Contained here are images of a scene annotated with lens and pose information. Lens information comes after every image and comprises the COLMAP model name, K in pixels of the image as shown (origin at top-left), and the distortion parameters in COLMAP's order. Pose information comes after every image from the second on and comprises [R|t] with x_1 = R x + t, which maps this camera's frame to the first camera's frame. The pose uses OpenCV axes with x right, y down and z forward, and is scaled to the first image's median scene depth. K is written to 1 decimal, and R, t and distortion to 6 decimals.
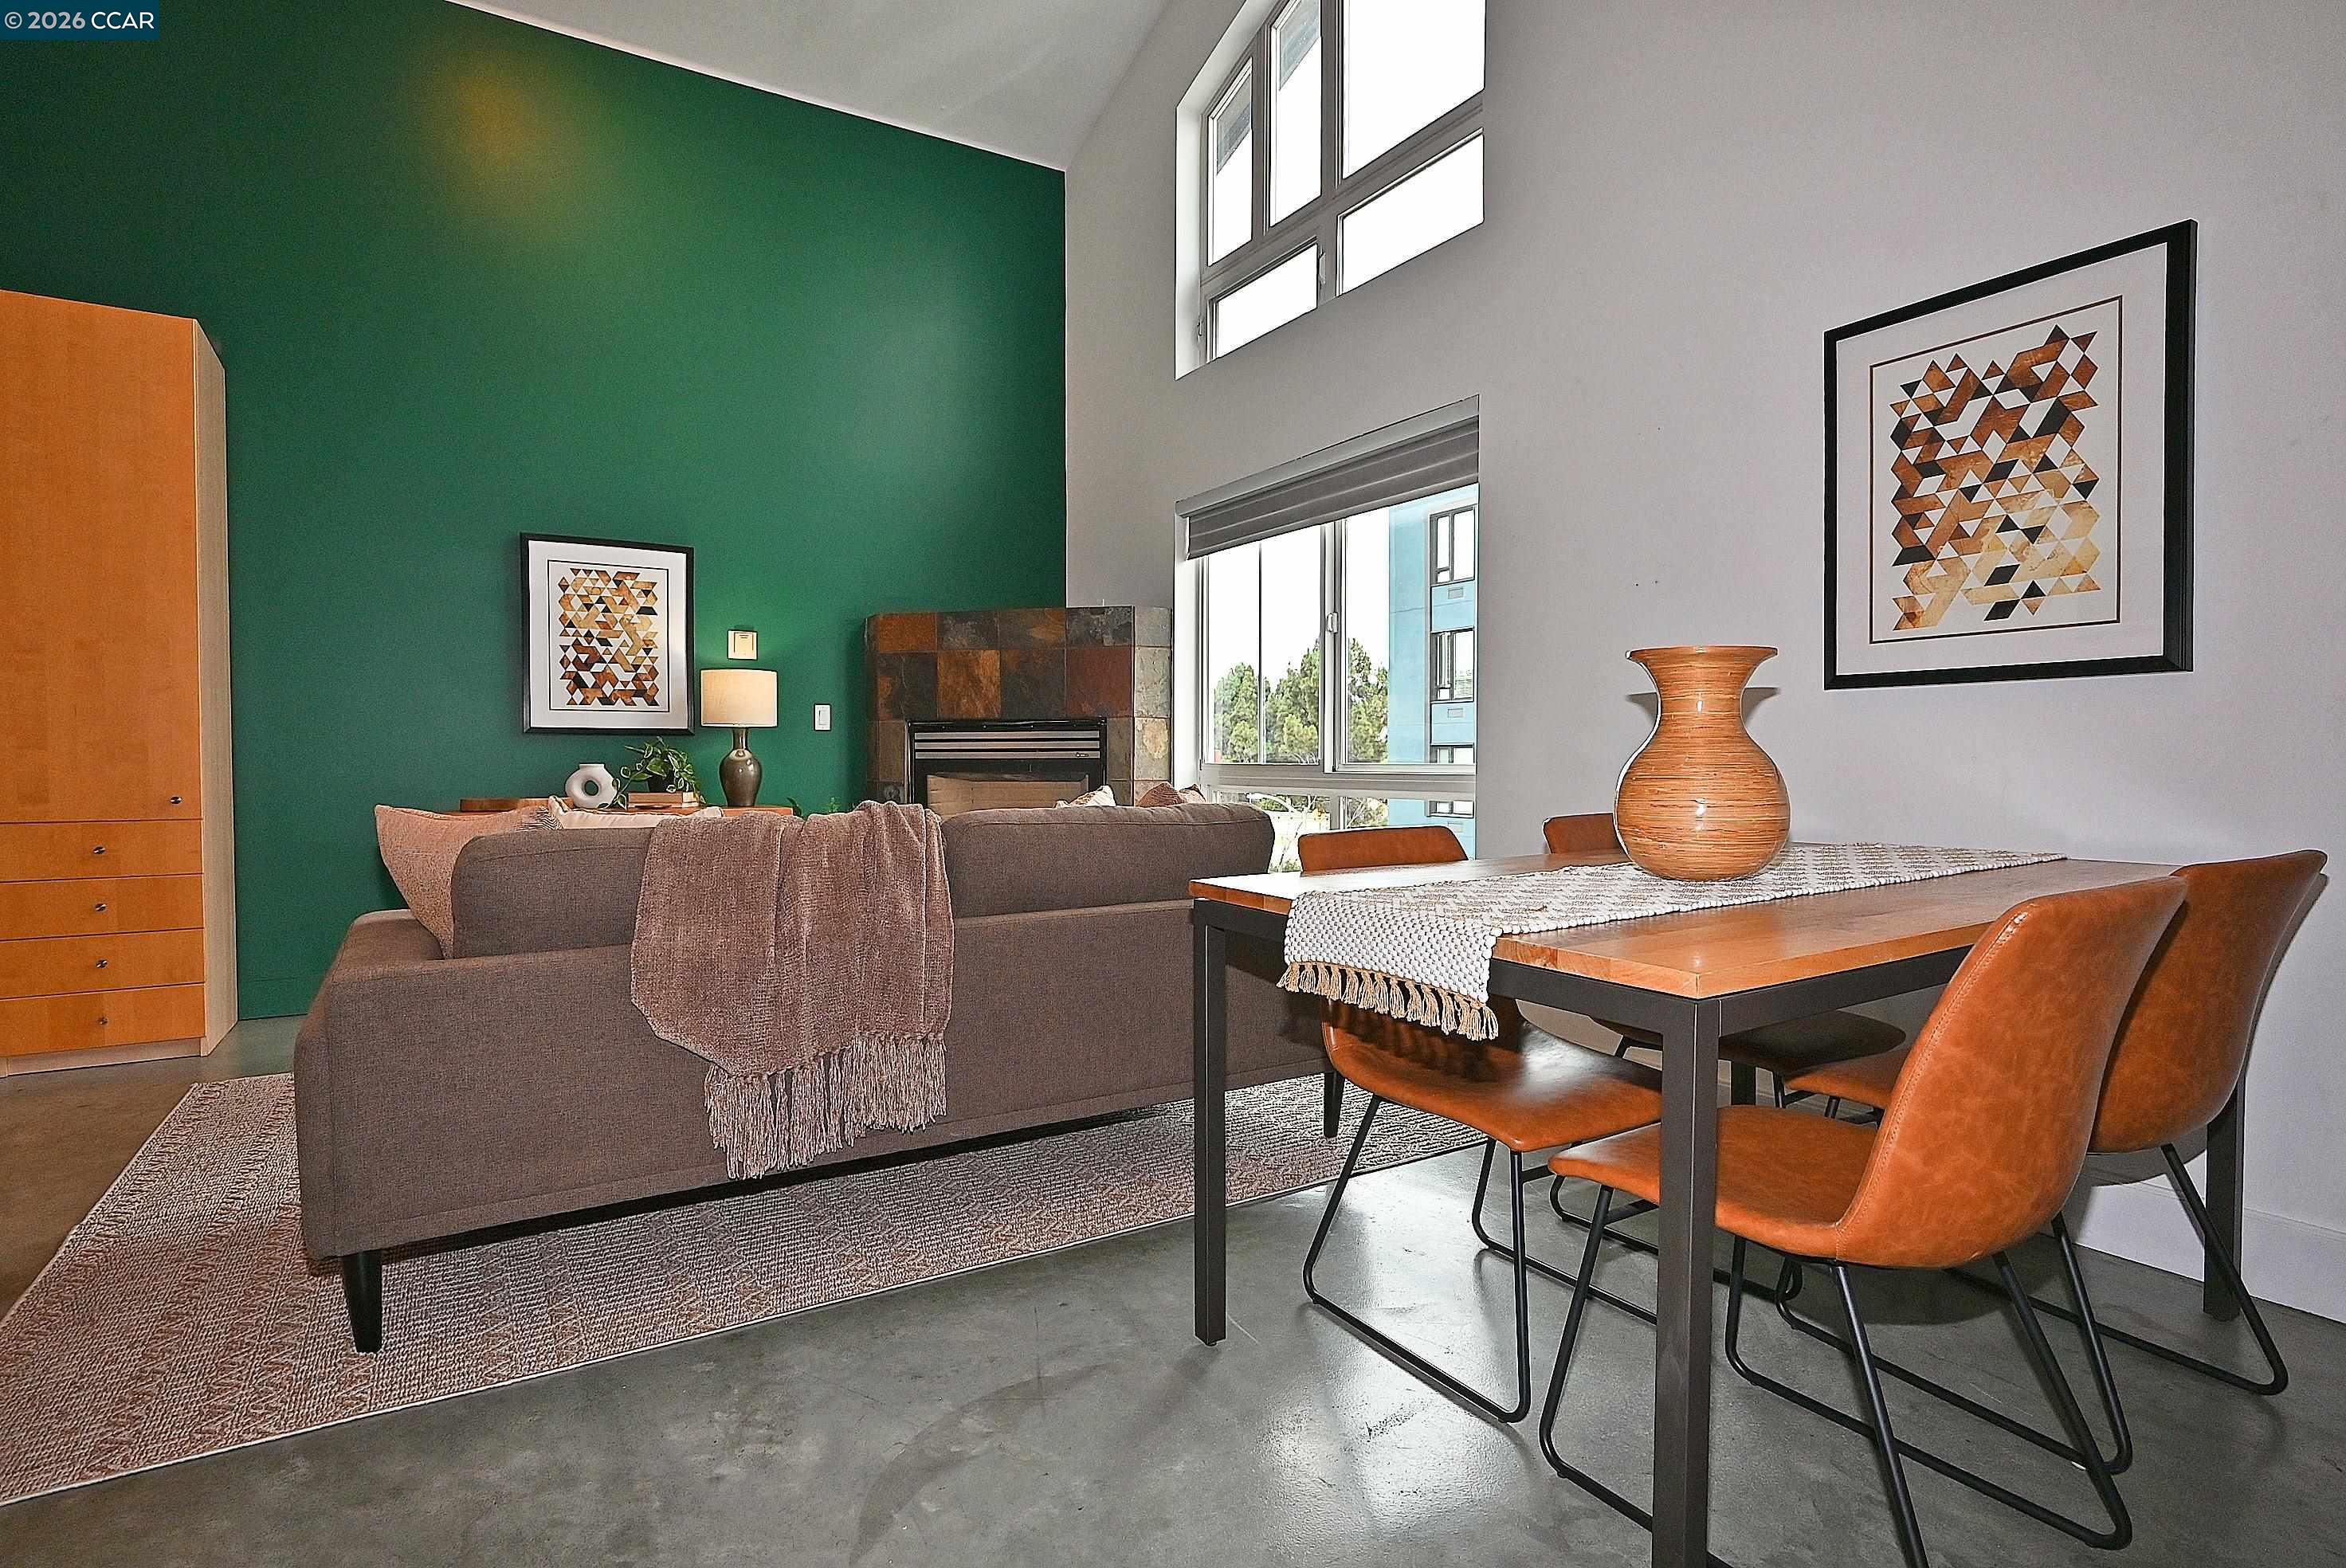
lens RADIAL K [[1170.1, 0, 1176.5], [0, 1170.1, 785.1], [0, 0, 1]] dist [-0.007304, 0.001705]
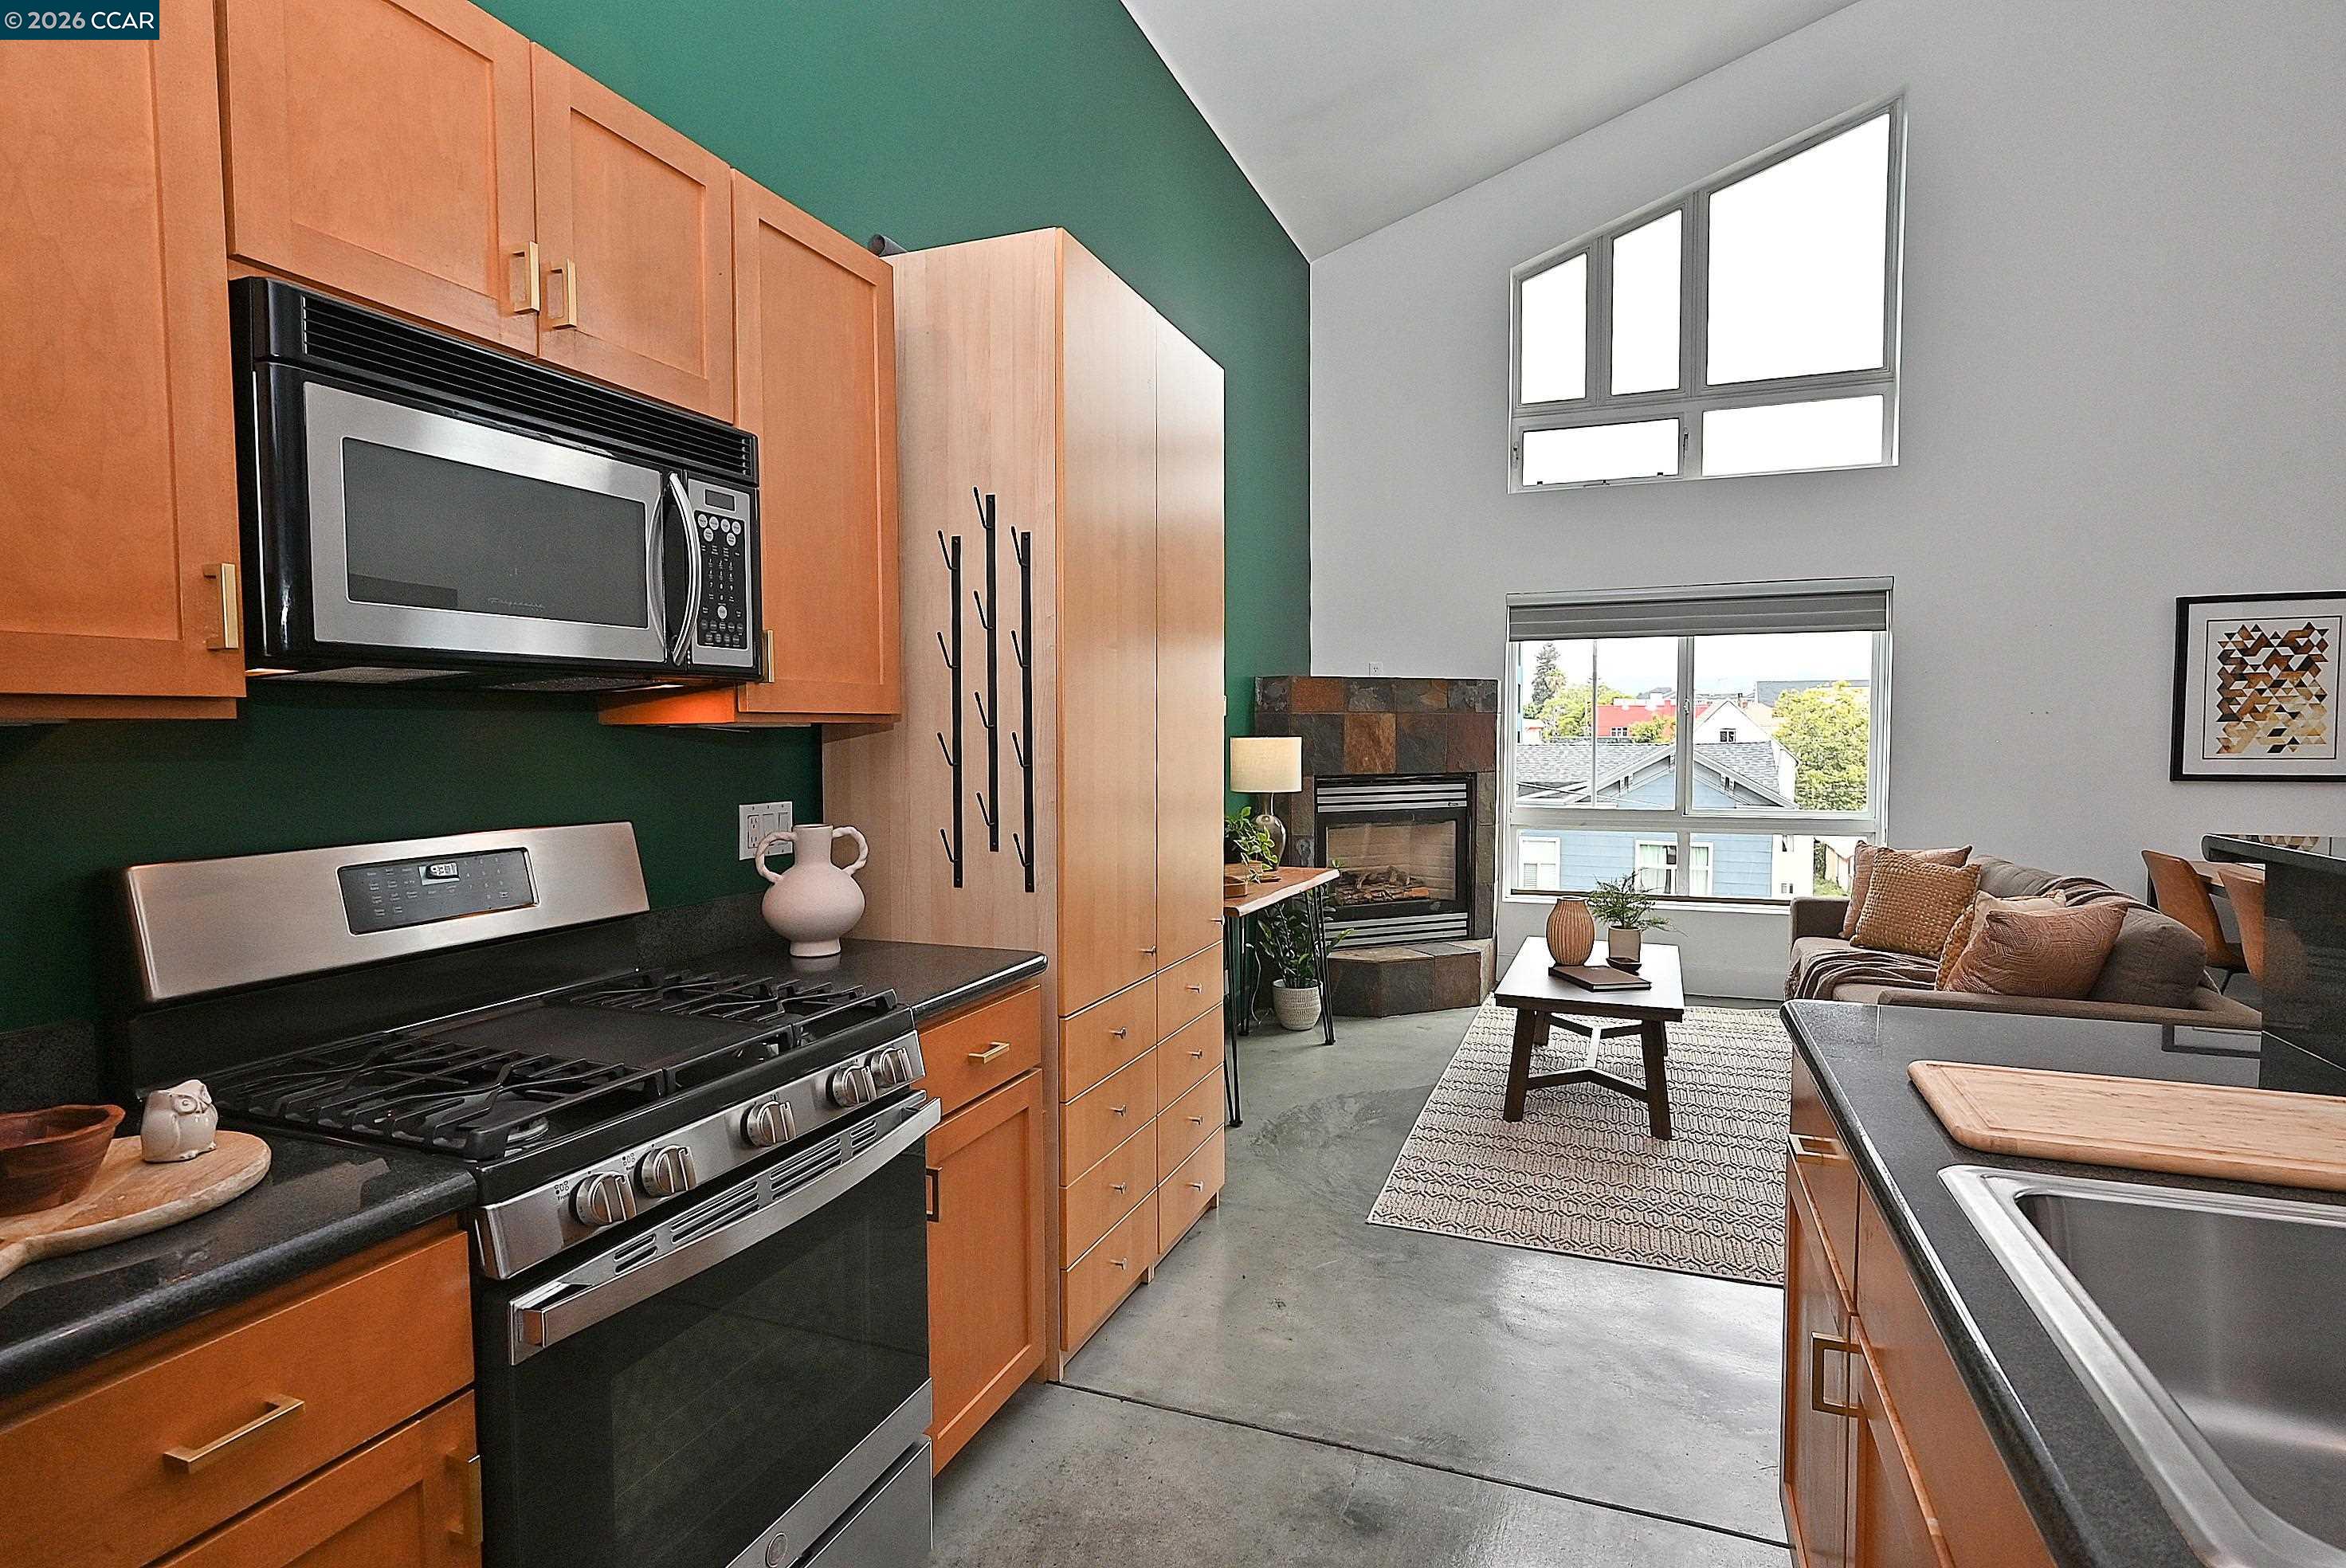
lens RADIAL K [[1170.1, 0, 1176.5], [0, 1170.1, 785.1], [0, 0, 1]] dist [-0.007304, 0.001705]
pose [[0.801304, -0.030331, 0.597489, -1.081078], [0.018361, 0.999490, 0.026114, -0.087234], [-0.597976, -0.009955, 0.801452, 0.244970]]
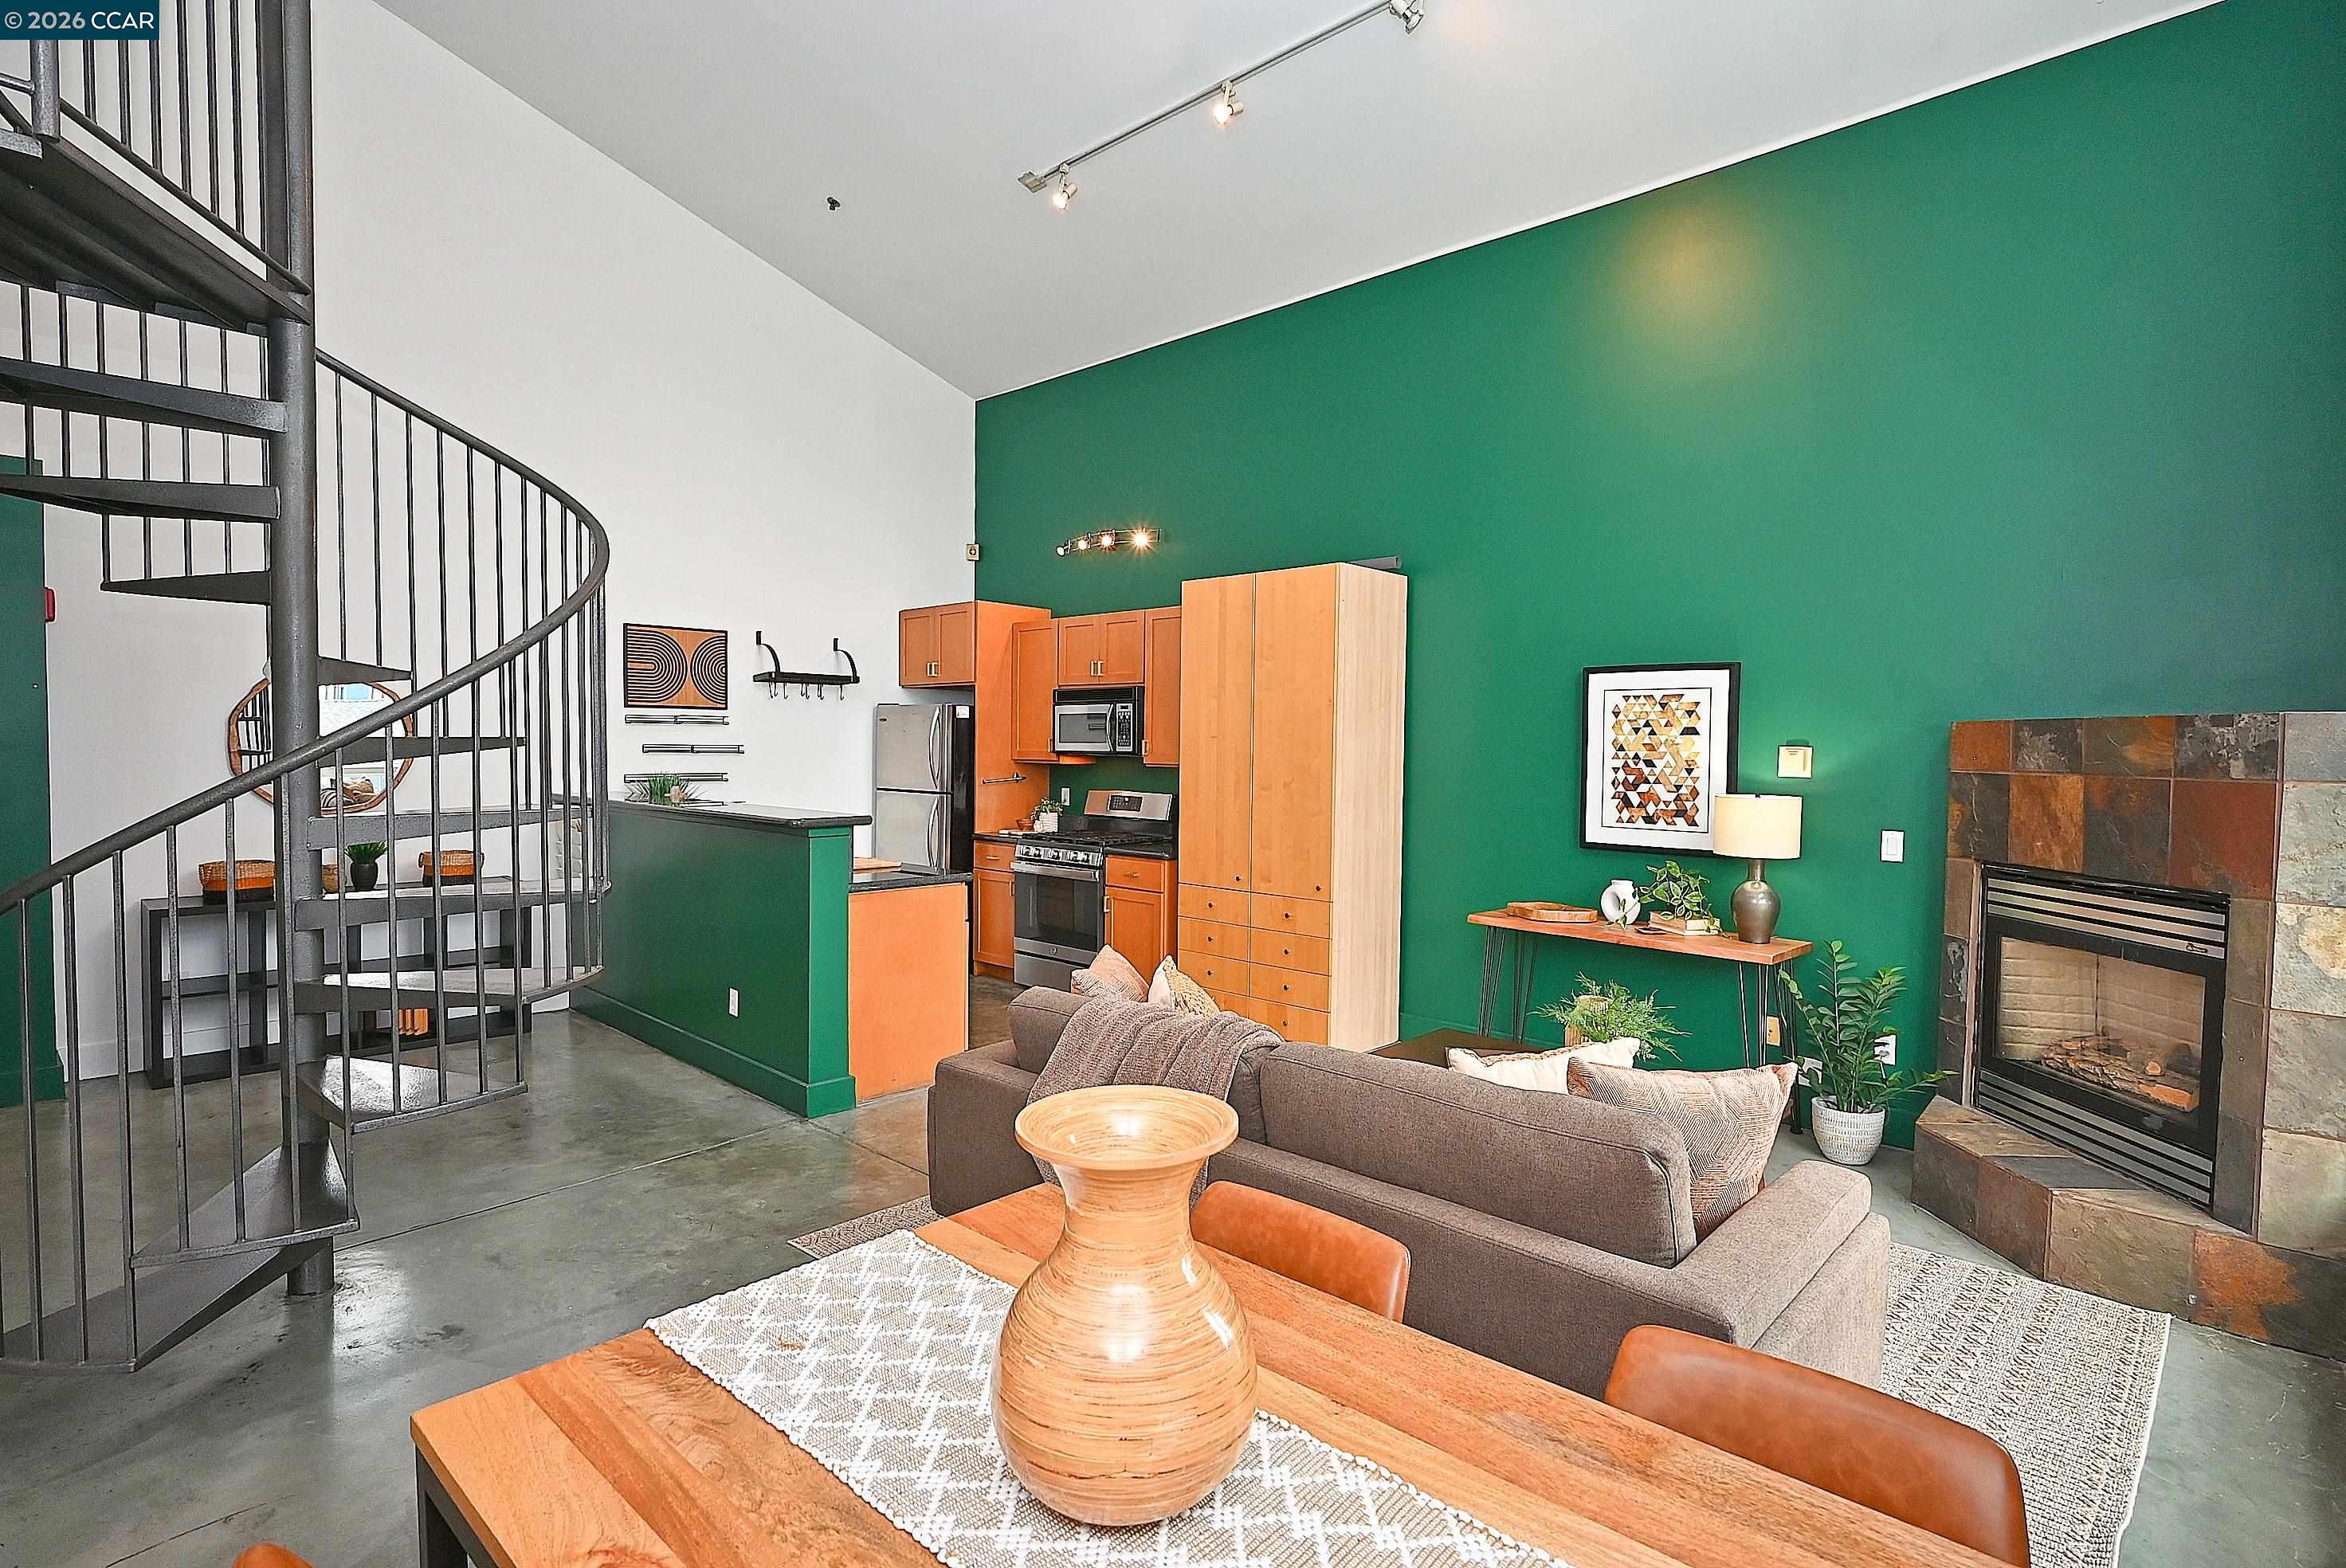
lens RADIAL K [[1157.7, 0, 1173.4], [0, 1157.7, 782.1], [0, 0, 1]] dist [0.000599, -0.000314]
pose [[0.255893, 0.035539, -0.966052, 0.404118], [-0.035625, 0.998992, 0.027314, -0.121228], [0.966048, 0.027426, 0.256901, 0.333196]]
